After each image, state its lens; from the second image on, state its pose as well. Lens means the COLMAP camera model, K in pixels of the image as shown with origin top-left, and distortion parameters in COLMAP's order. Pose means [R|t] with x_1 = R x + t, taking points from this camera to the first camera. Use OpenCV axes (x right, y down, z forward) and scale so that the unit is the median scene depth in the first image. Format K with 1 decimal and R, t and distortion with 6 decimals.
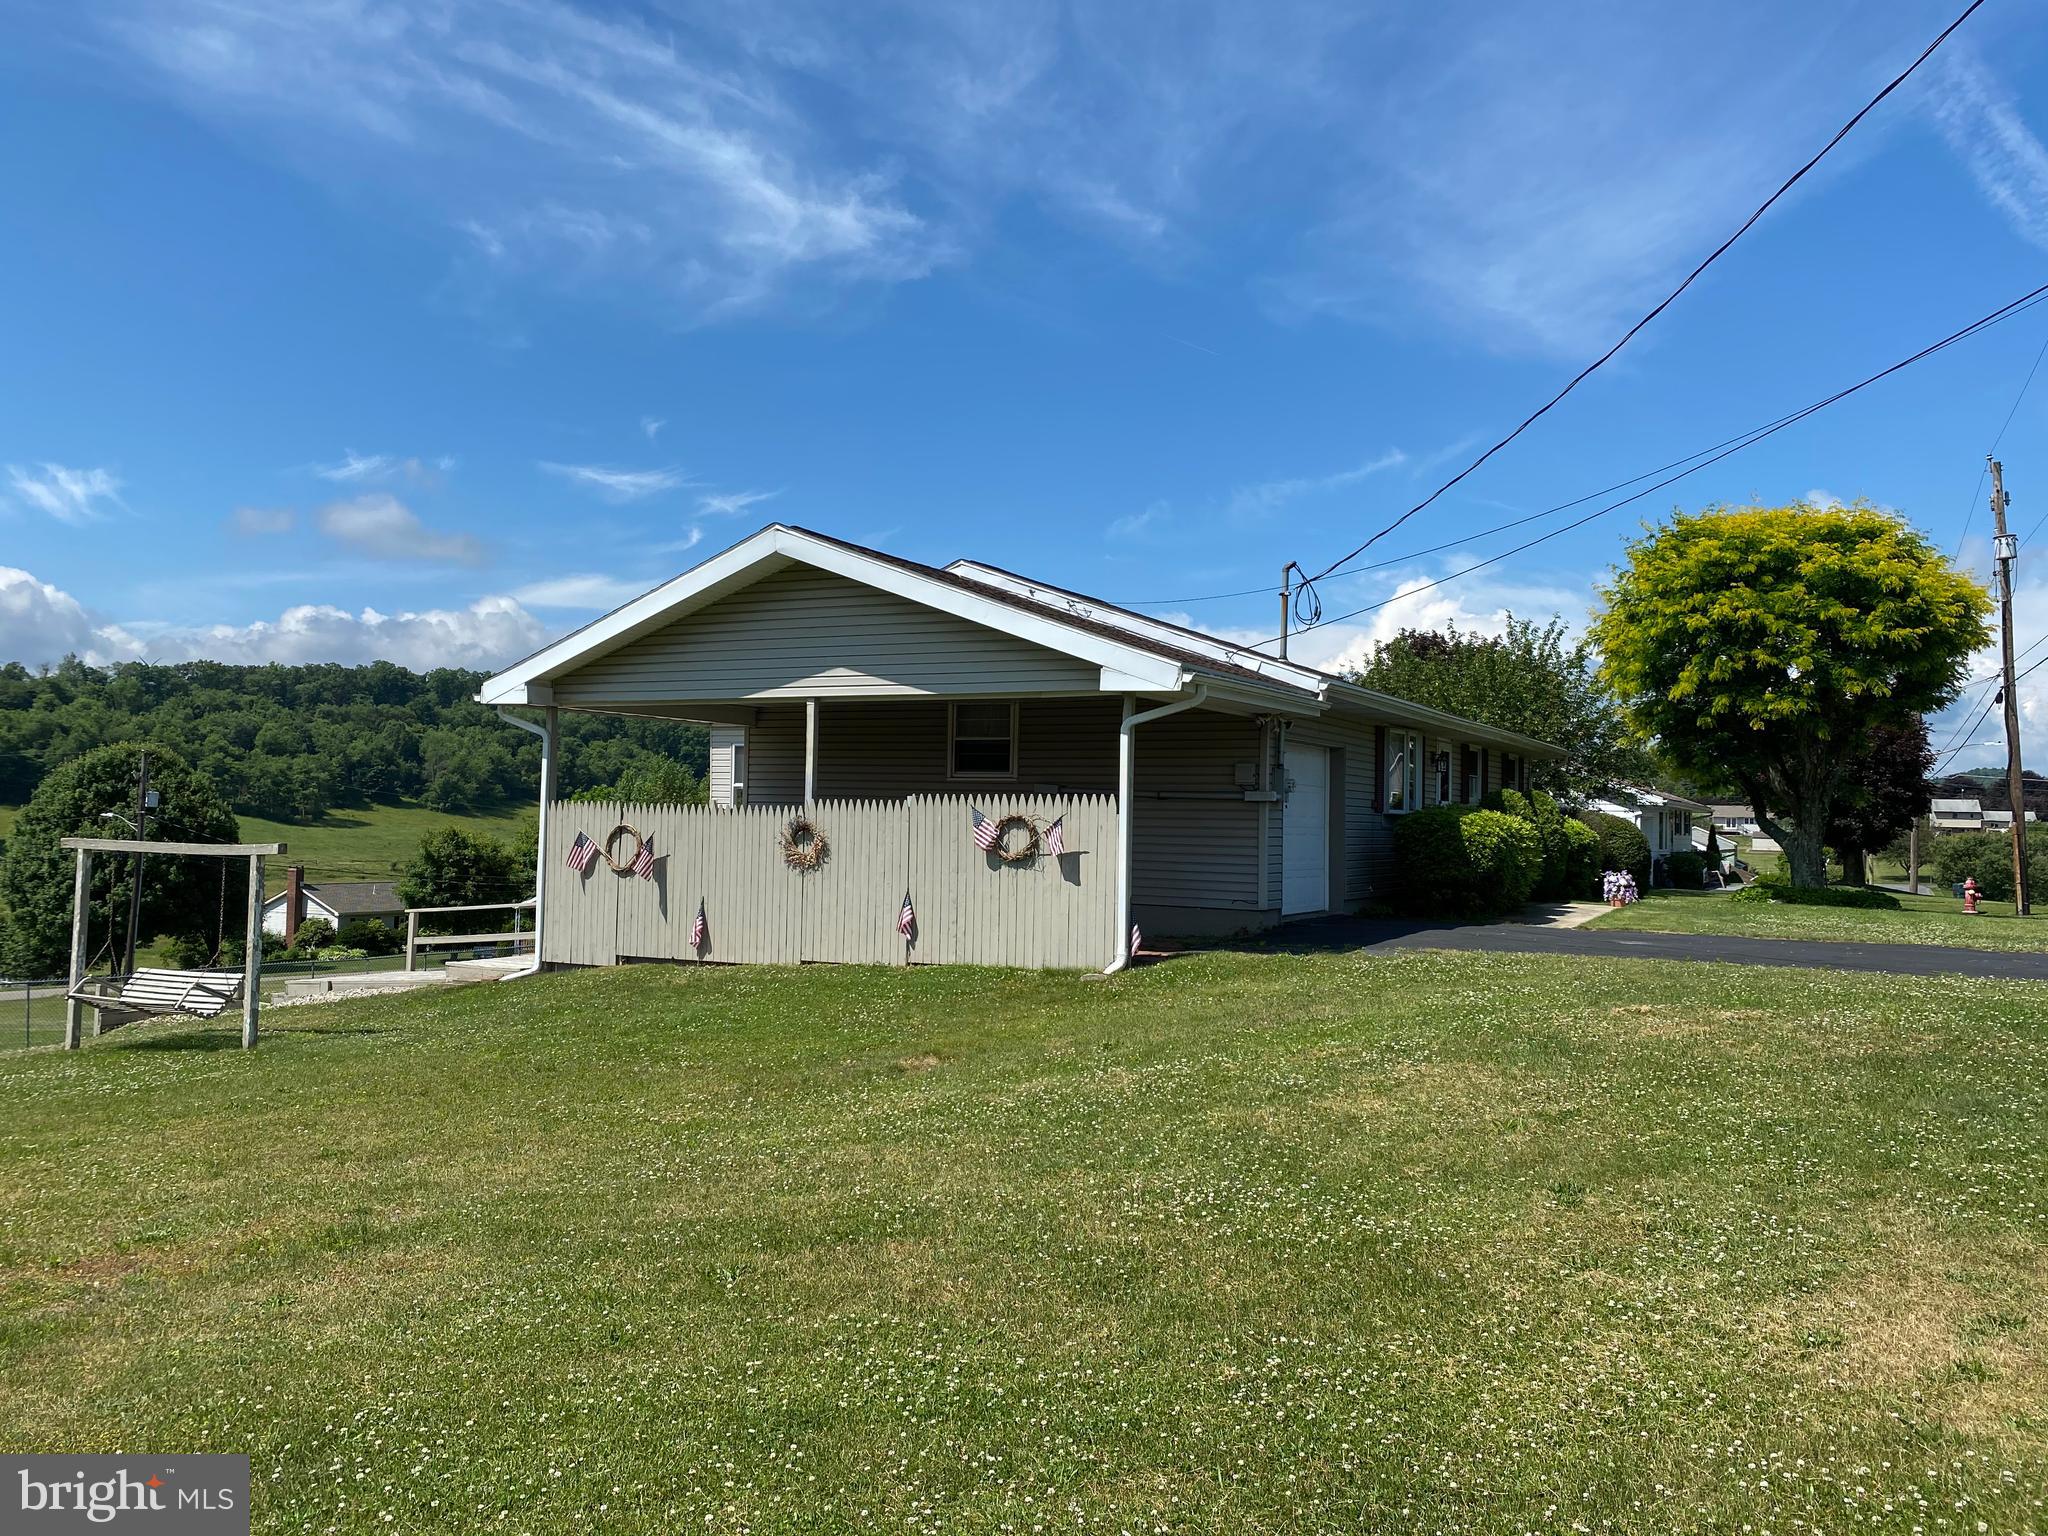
lens RADIAL K [[1558.1, 0, 1024.0], [0, 1558.1, 768.0], [0, 0, 1]] dist [0.161331, -0.213668]
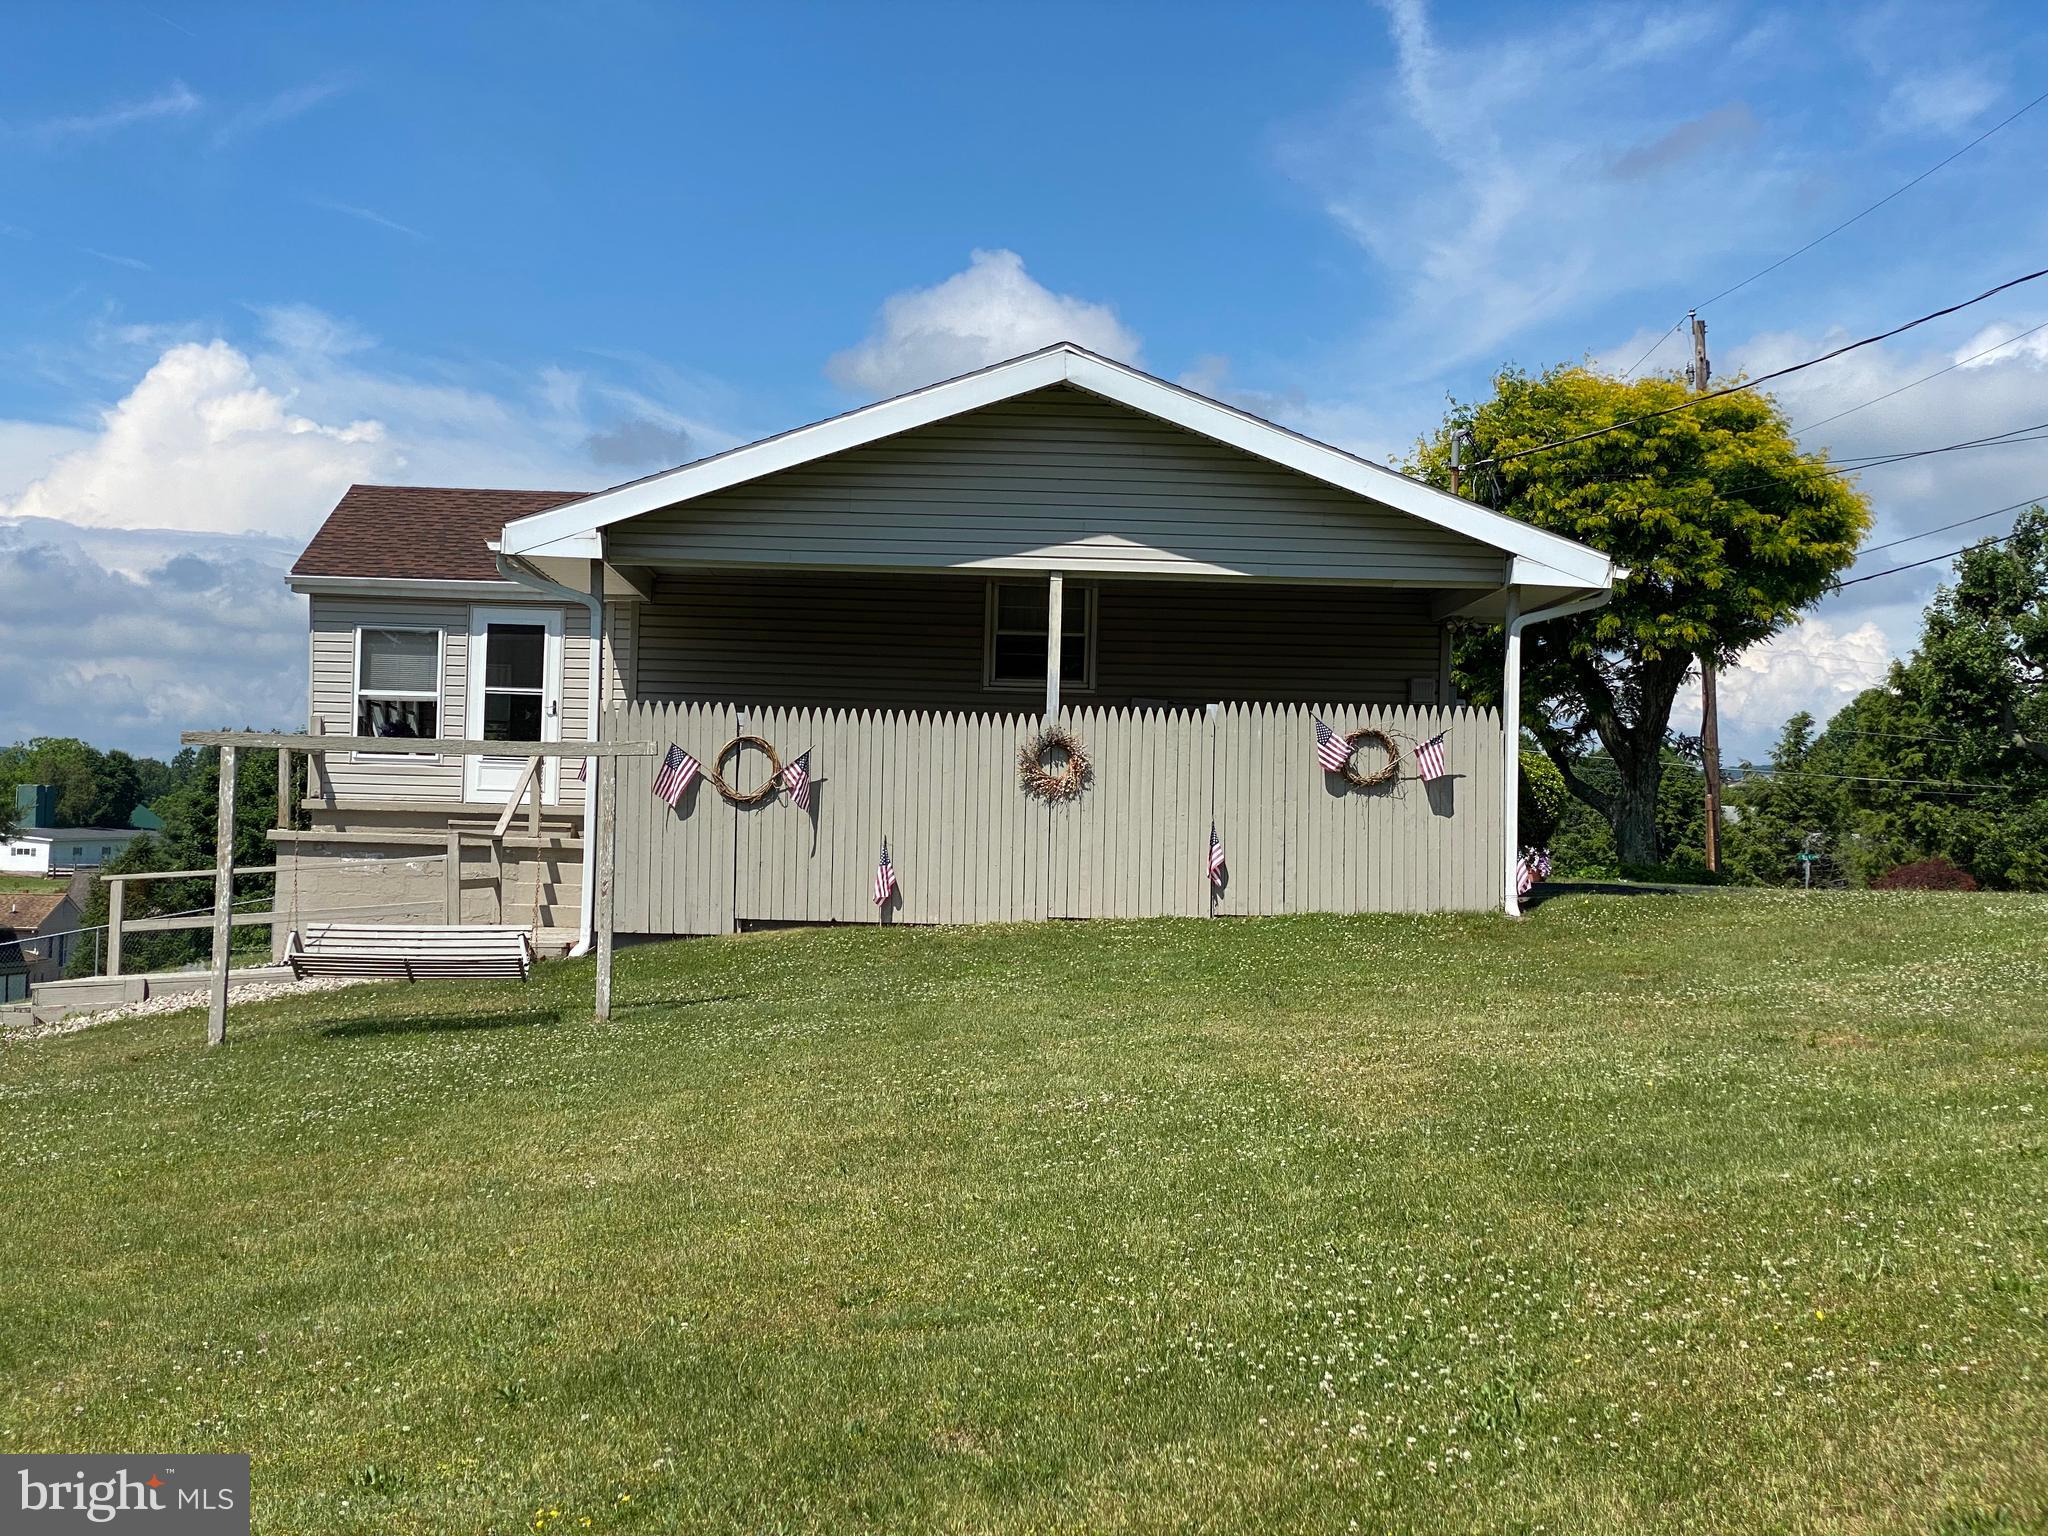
lens RADIAL K [[3118.9, 0, 1024.0], [0, 3118.9, 768.0], [0, 0, 1]] dist [0.096267, 0.145812]
pose [[0.868705, 0.016984, 0.495039, -0.900401], [-0.023807, 0.999689, 0.007479, 0.039214], [-0.494758, -0.018283, 0.868839, -0.305425]]
